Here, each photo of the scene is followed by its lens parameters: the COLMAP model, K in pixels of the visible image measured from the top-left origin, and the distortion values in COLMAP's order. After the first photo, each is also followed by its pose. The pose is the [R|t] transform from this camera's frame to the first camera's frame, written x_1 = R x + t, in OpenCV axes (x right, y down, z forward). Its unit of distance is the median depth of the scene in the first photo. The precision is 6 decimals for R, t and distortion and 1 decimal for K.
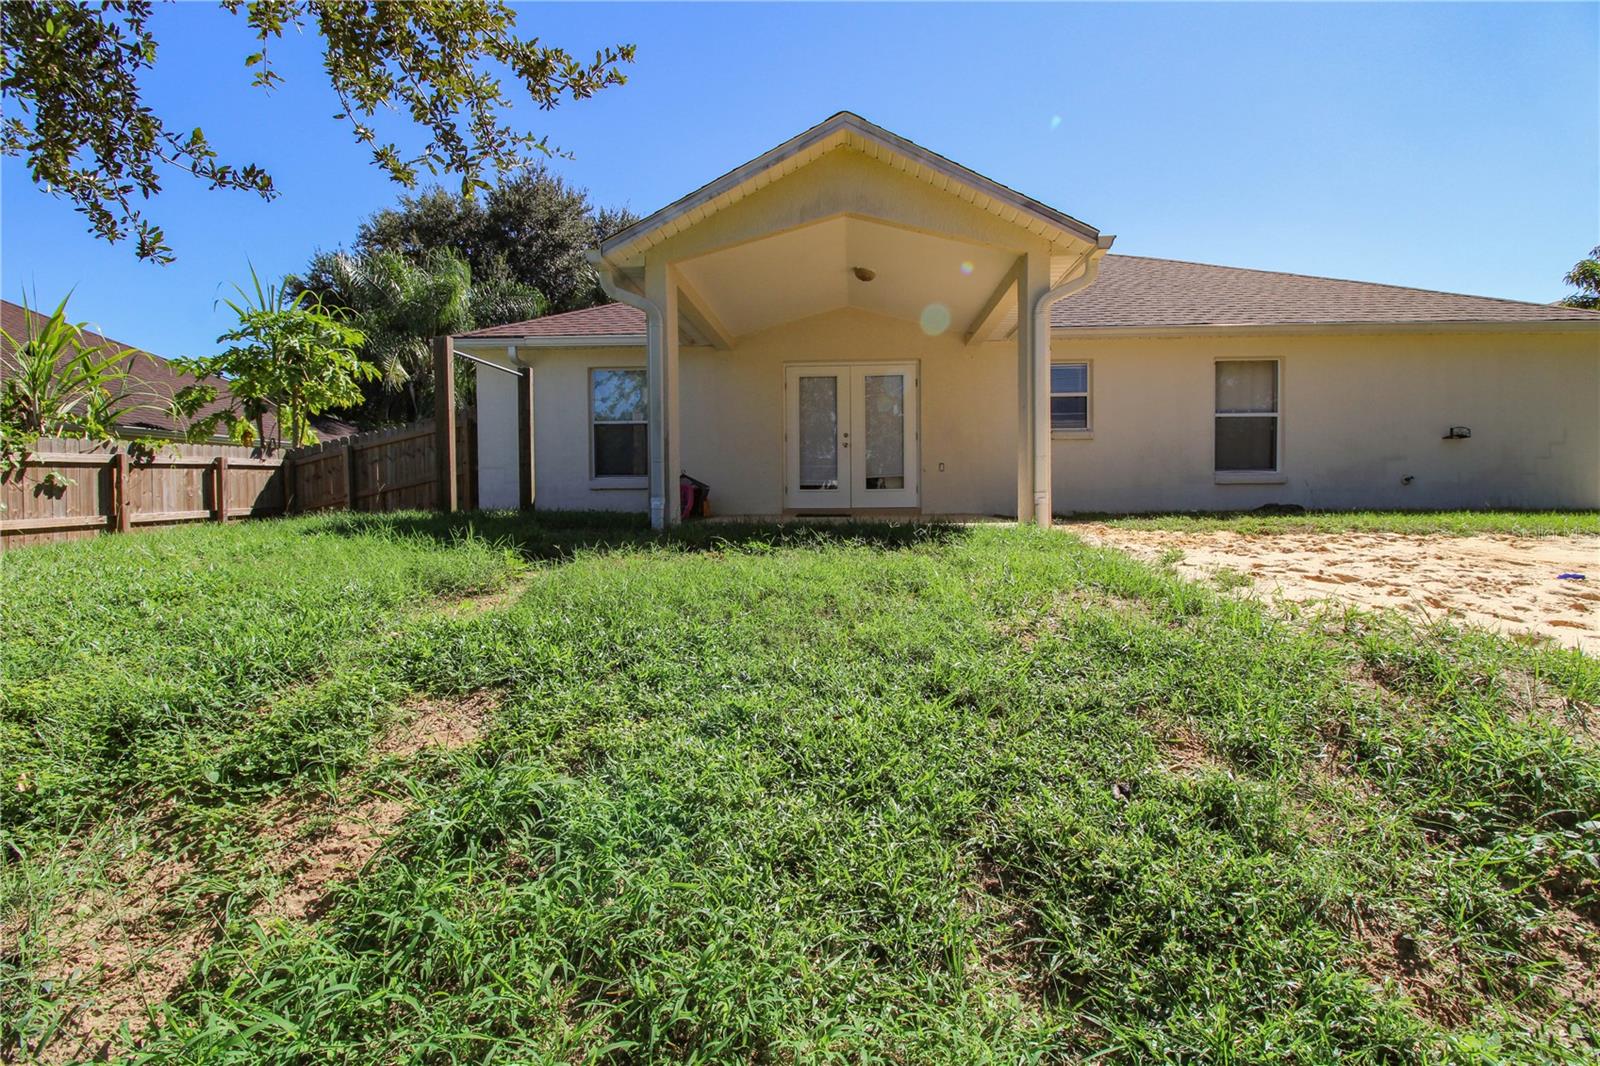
lens RADIAL K [[750.6, 0, 796.9], [0, 750.6, 522.4], [0, 0, 1]] dist [-0.008762, -0.000048]
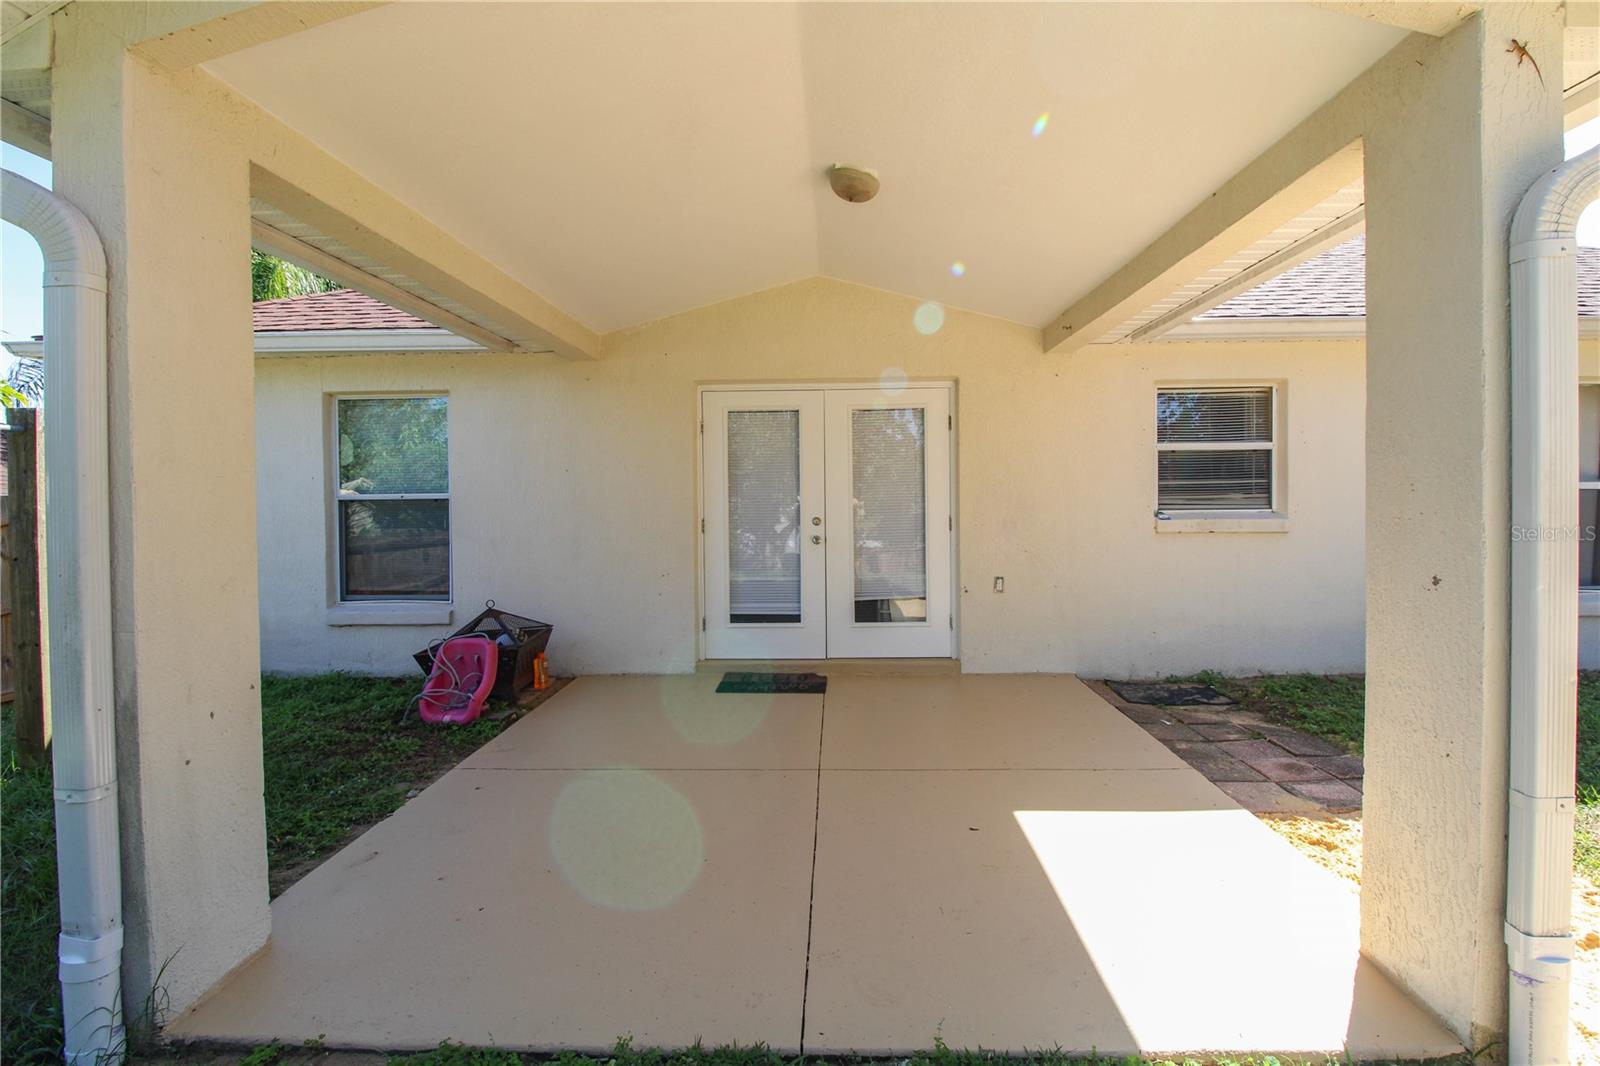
lens RADIAL K [[750.6, 0, 803.1], [0, 750.6, 524.8], [0, 0, 1]] dist [-0.008762, -0.000048]
pose [[0.999368, -0.005754, 0.035092, 0.038021], [0.006121, 0.999928, -0.010356, -0.110572], [-0.035030, 0.010565, 0.999330, 0.481496]]
